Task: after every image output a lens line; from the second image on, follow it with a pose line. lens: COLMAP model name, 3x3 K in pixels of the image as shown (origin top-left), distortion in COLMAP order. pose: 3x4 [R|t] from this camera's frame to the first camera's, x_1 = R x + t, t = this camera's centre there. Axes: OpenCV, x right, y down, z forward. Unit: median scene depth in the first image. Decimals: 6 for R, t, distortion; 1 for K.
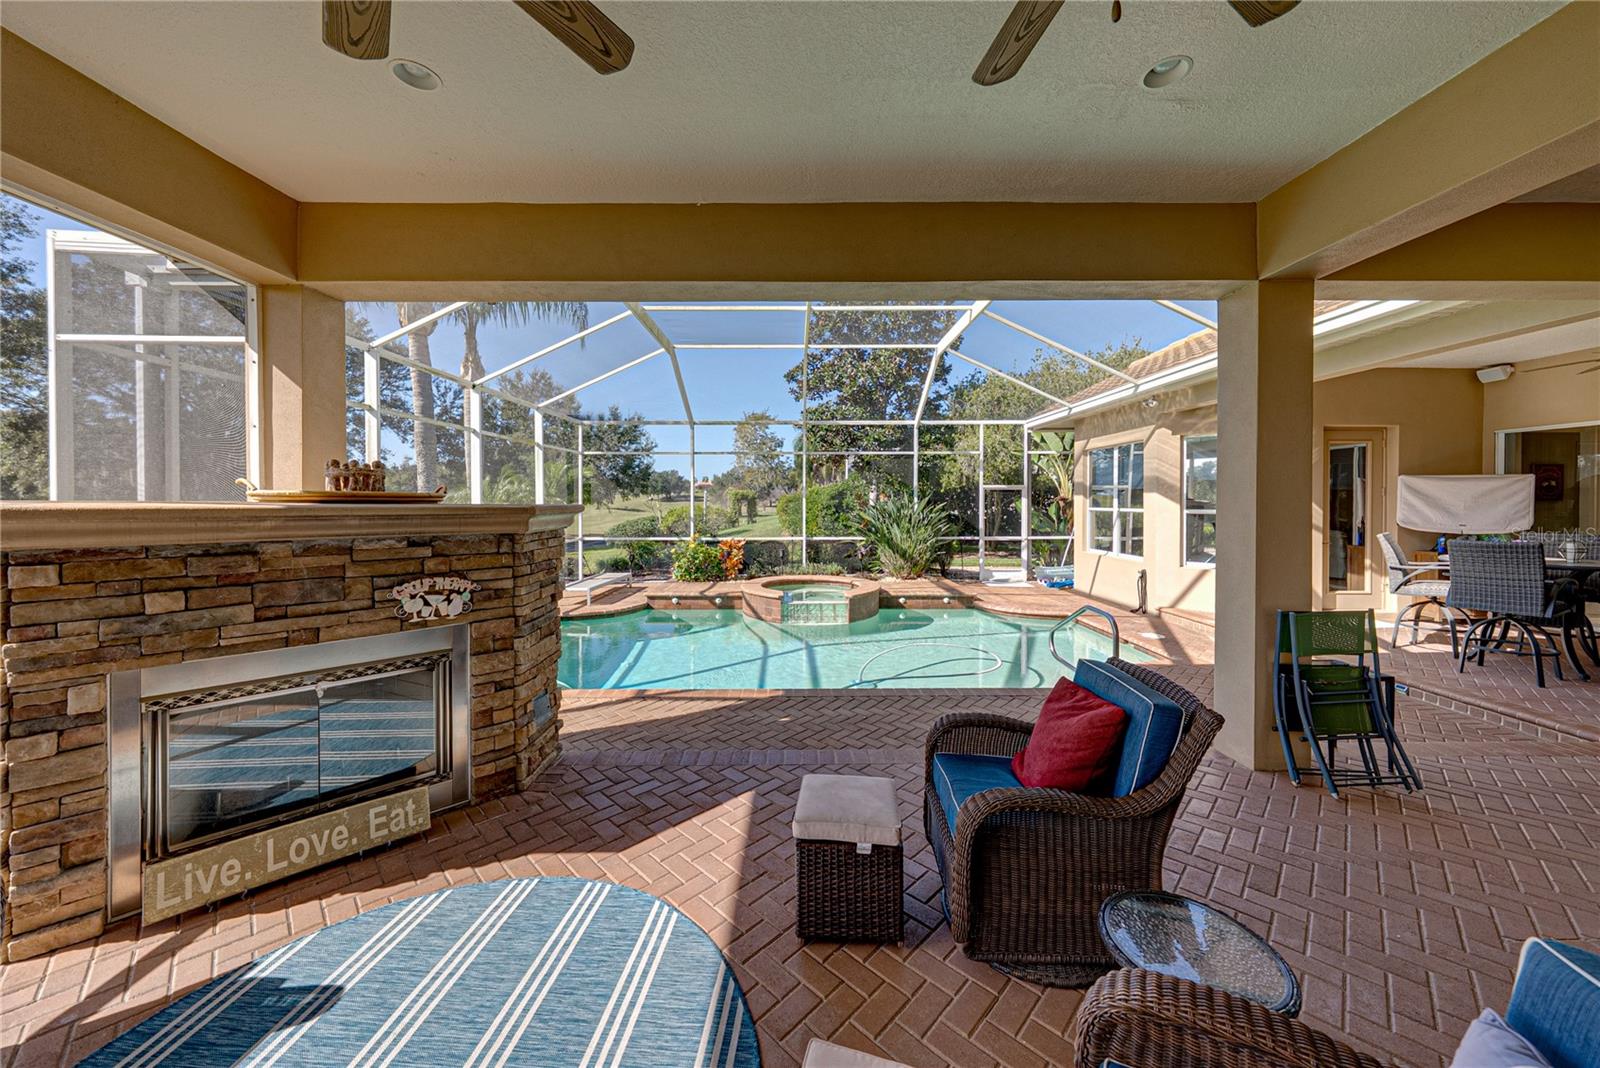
lens RADIAL K [[560.0, 0, 797.6], [0, 560.0, 504.7], [0, 0, 1]] dist [-0.001654, 0.000107]
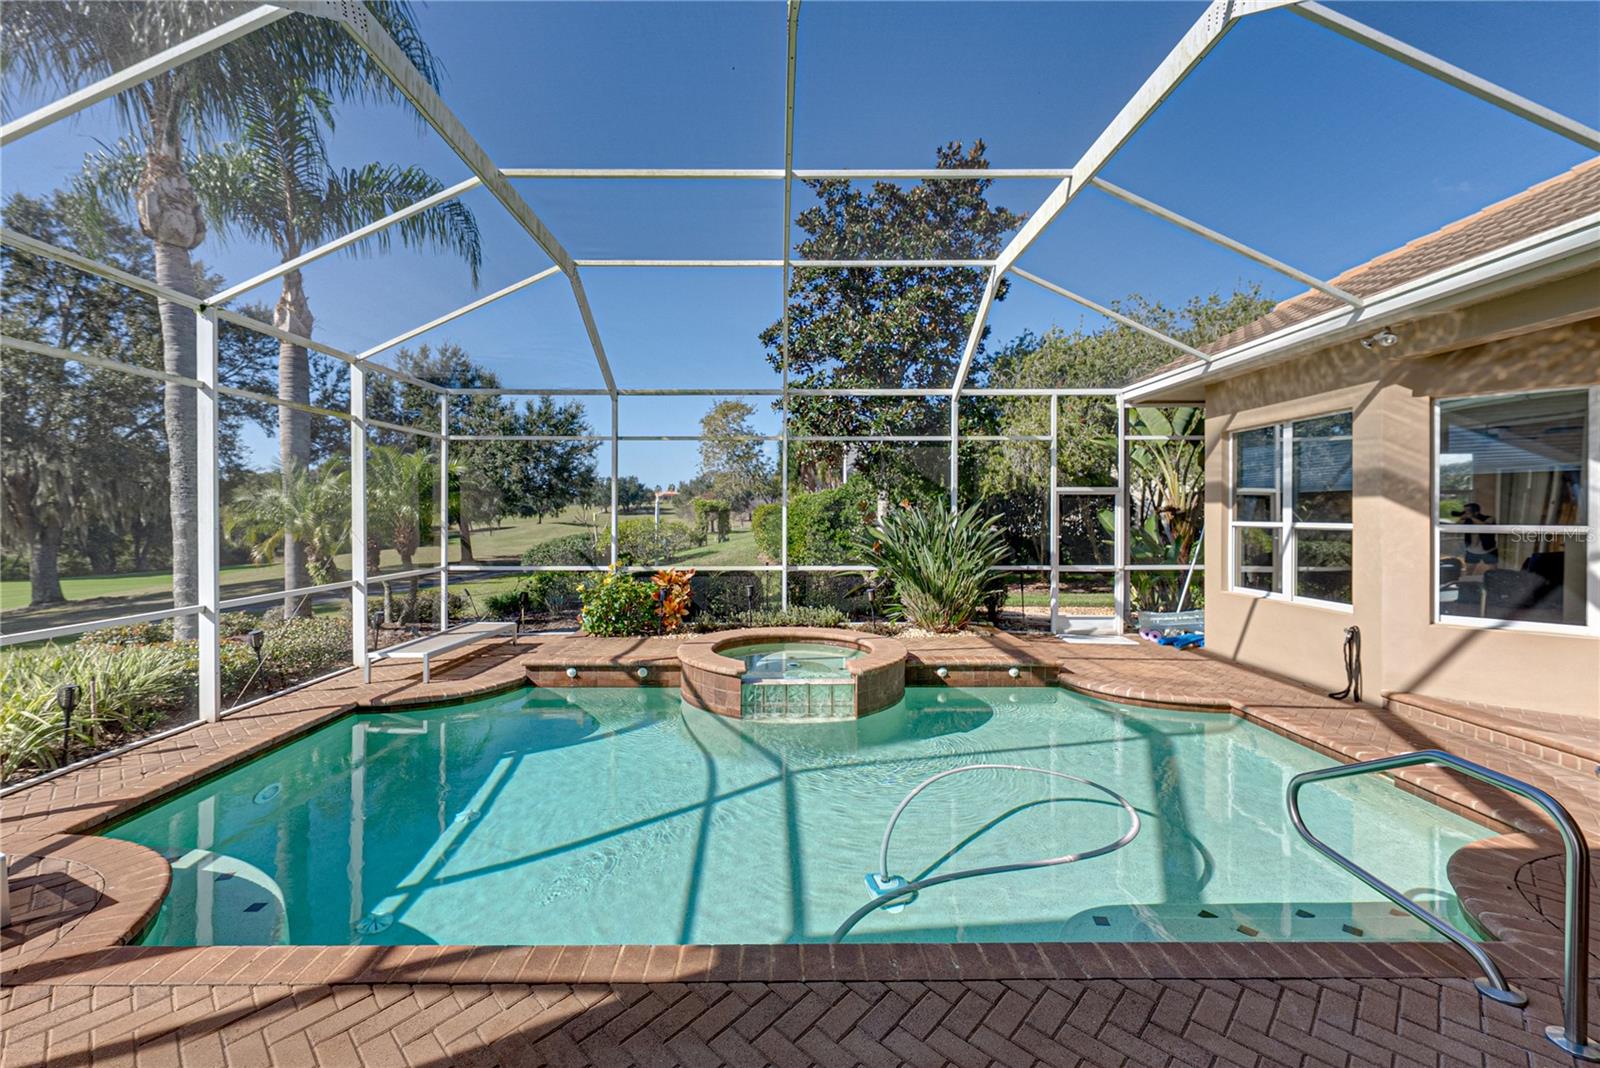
lens RADIAL K [[664.9, 0, 788.7], [0, 664.9, 512.0], [0, 0, 1]] dist [0.000572, 0.000123]
pose [[0.999970, 0.001609, 0.007603, 0.013234], [-0.001533, 0.999949, -0.009986, 0.002624], [-0.007618, 0.009974, 0.999921, 0.270140]]
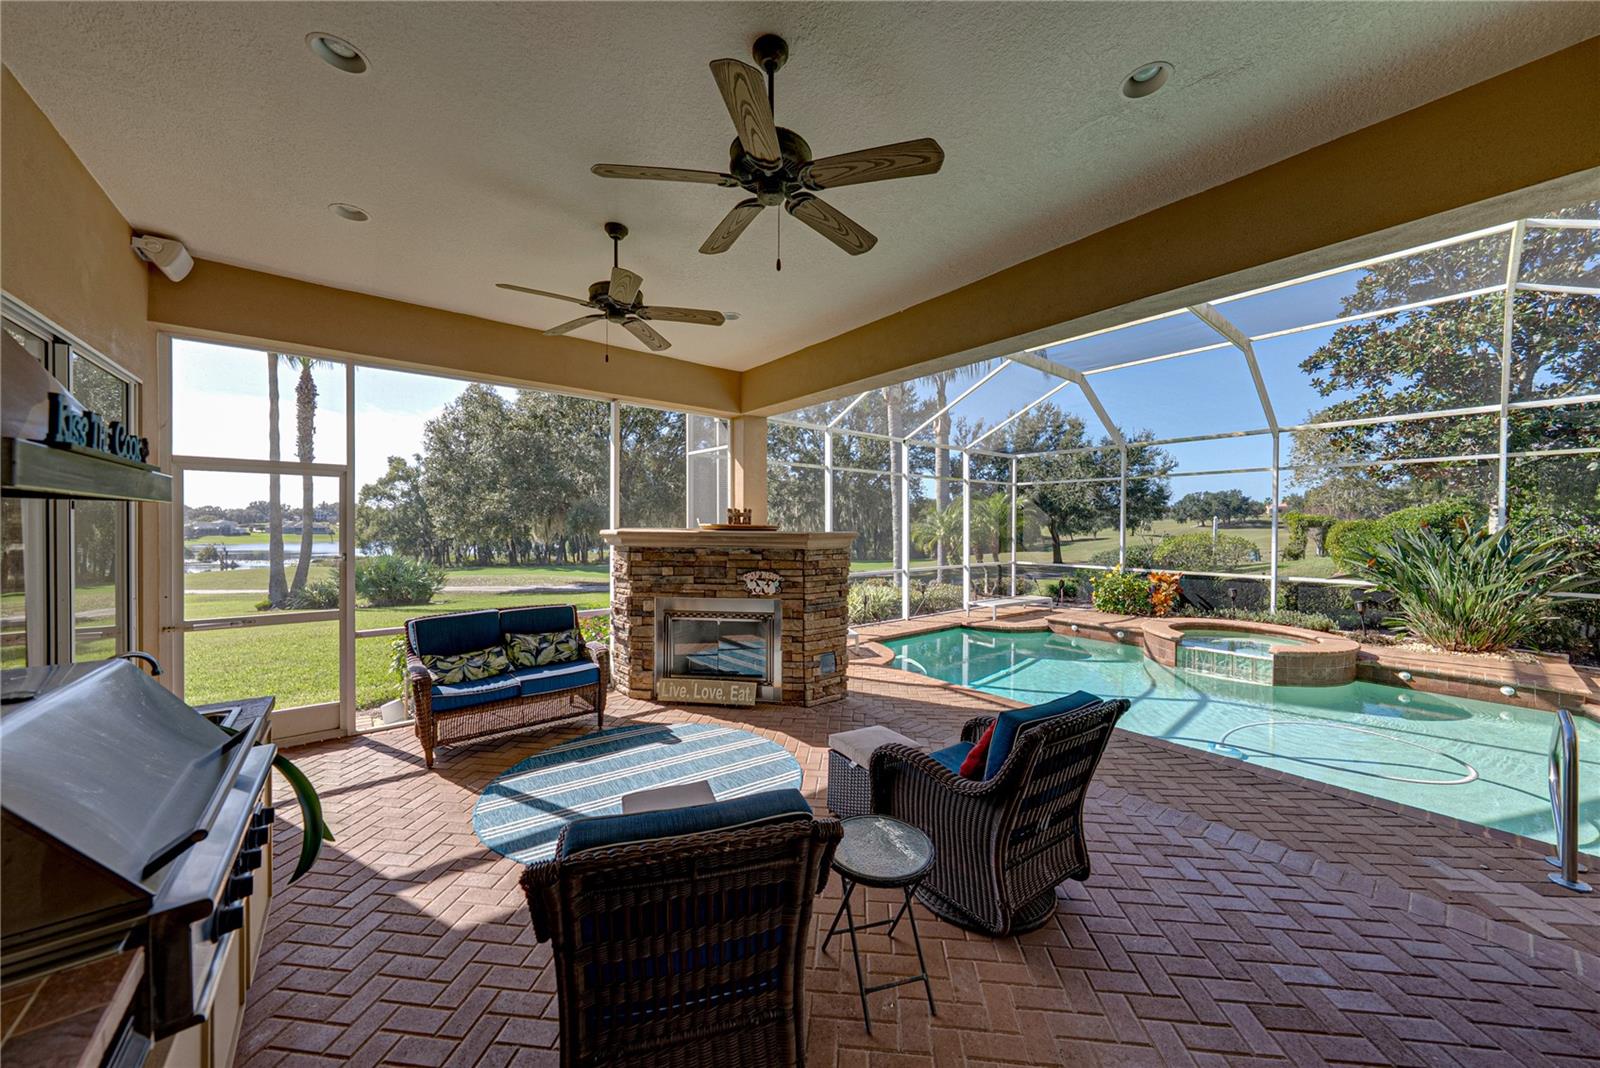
lens RADIAL K [[556.0, 0, 800.0], [0, 556.0, 534.0], [0, 0, 1]] dist [0.000022, 0.000017]
pose [[0.622302, 0.016140, -0.782611, 0.255414], [-0.010455, 0.999870, 0.012307, -0.004528], [0.782707, 0.000524, 0.622390, -0.009147]]
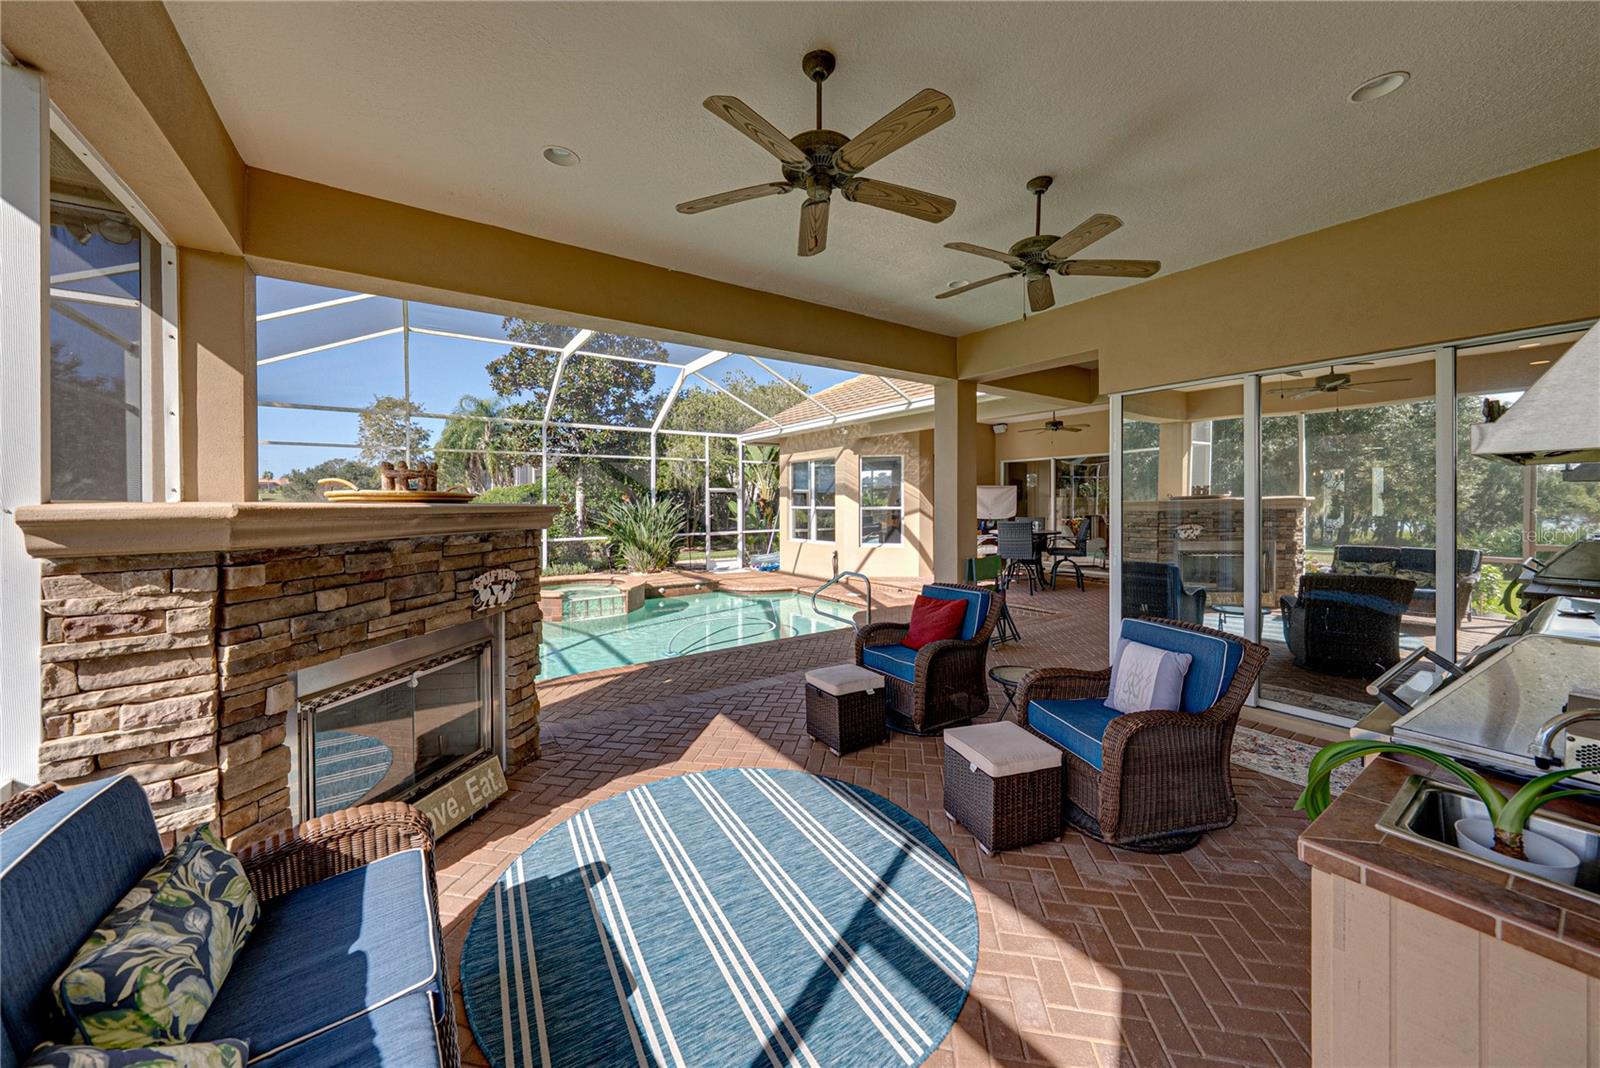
lens RADIAL K [[565.0, 0, 782.4], [0, 565.0, 502.7], [0, 0, 1]] dist [0.000227, -0.000016]
pose [[0.829757, -0.004963, 0.558103, -0.242680], [0.008934, 0.999950, -0.004390, 0.002250], [-0.558053, 0.008629, 0.829760, -0.076771]]
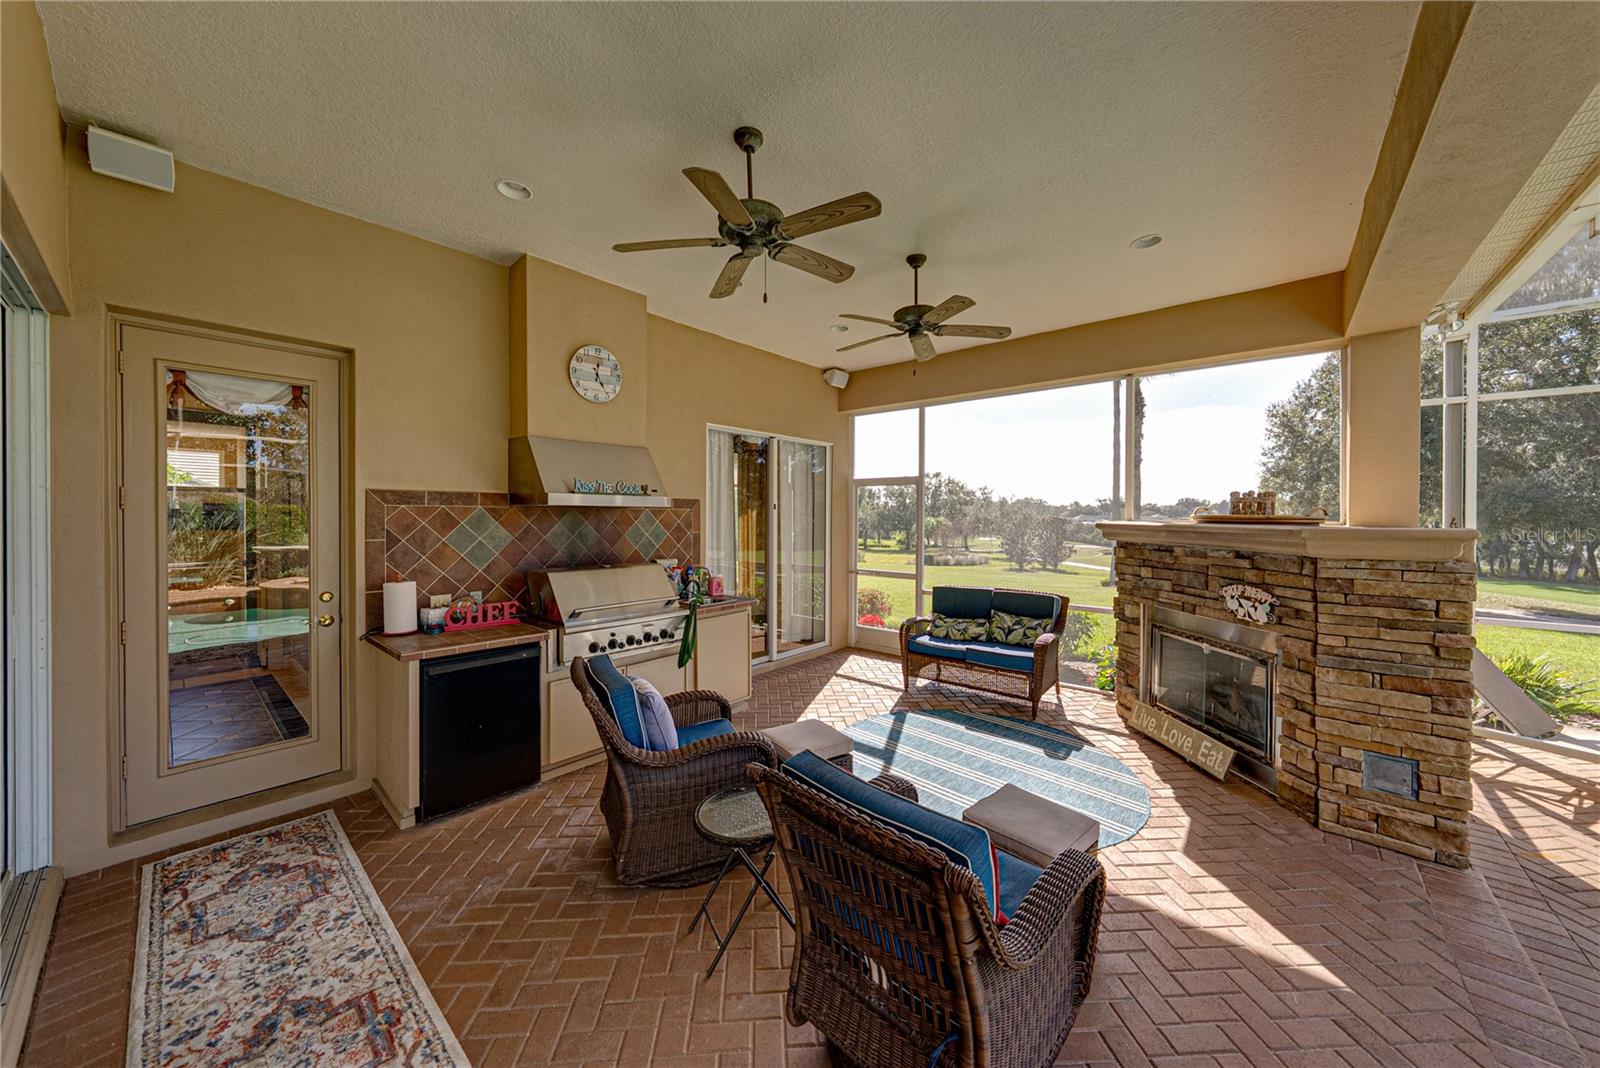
lens RADIAL K [[542.1, 0, 800.1], [0, 542.1, 520.9], [0, 0, 1]] dist [-0.000513, -0.000007]
pose [[-0.652931, 0.006582, -0.757389, 0.261776], [-0.007770, 0.999851, 0.015388, -0.006015], [0.757378, 0.015932, -0.652783, 0.311650]]
